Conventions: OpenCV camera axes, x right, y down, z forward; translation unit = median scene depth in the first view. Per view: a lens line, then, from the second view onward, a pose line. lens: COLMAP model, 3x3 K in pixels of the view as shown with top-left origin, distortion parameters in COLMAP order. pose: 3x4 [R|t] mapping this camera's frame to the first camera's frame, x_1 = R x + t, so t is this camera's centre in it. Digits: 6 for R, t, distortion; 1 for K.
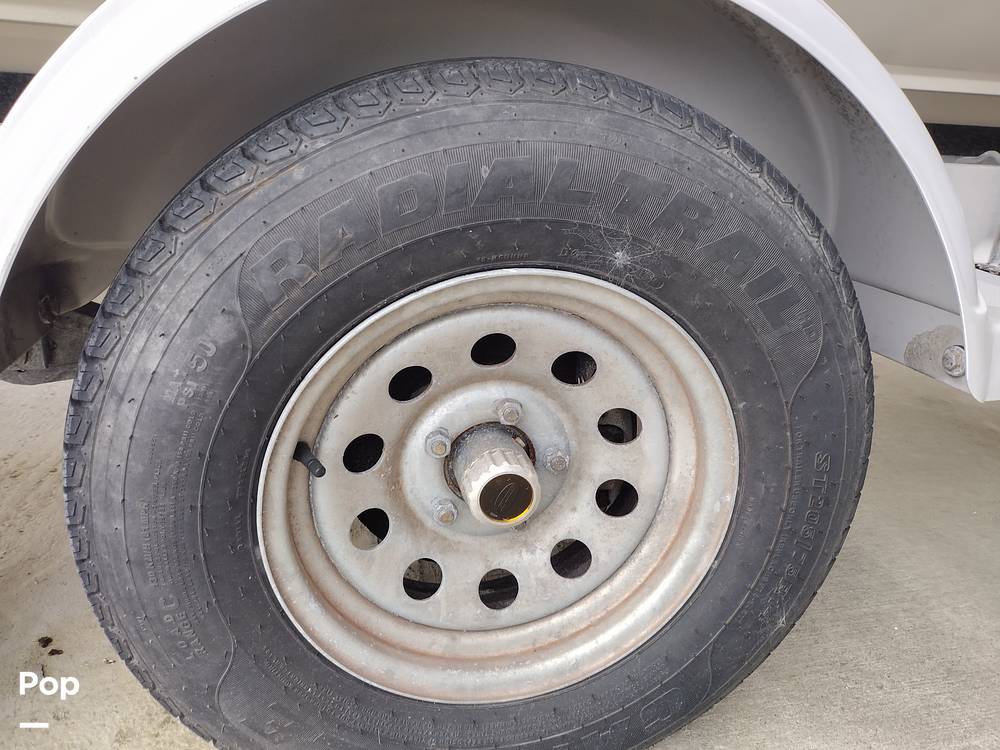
lens RADIAL K [[808.1, 0, 476.8], [0, 808.1, 380.2], [0, 0, 1]] dist [0.070484, -0.092454]
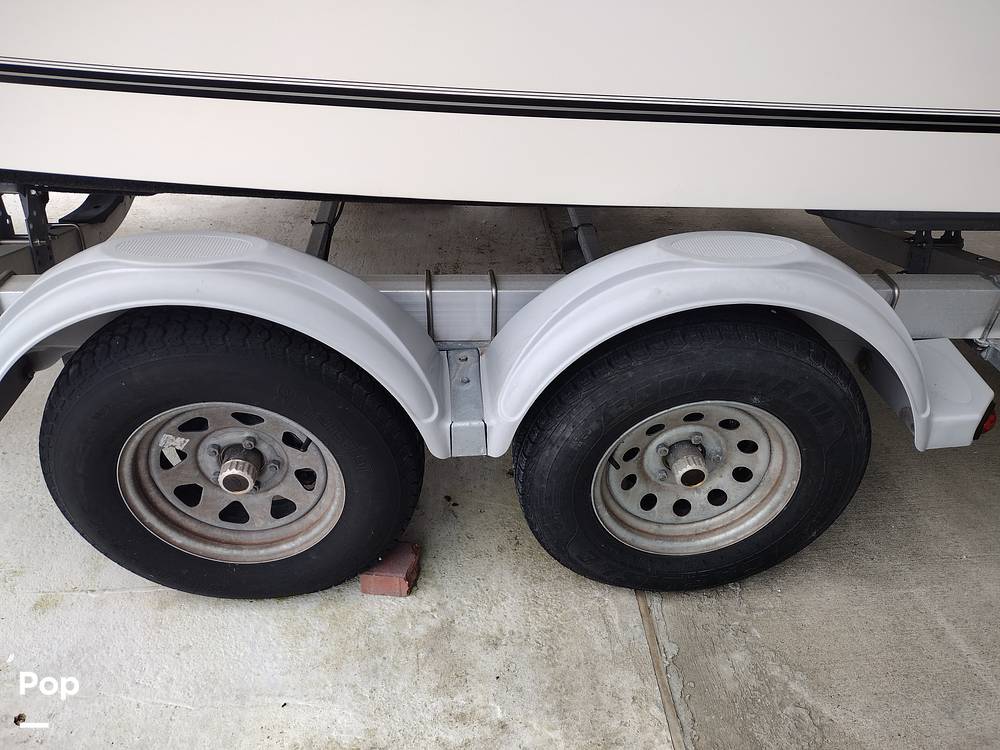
lens RADIAL K [[808.1, 0, 476.8], [0, 808.1, 380.2], [0, 0, 1]] dist [0.070484, -0.092454]
pose [[0.989024, 0.064990, -0.132696, -0.264669], [-0.029871, 0.967475, 0.251197, -0.641812], [0.144705, -0.244476, 0.958797, -1.159784]]
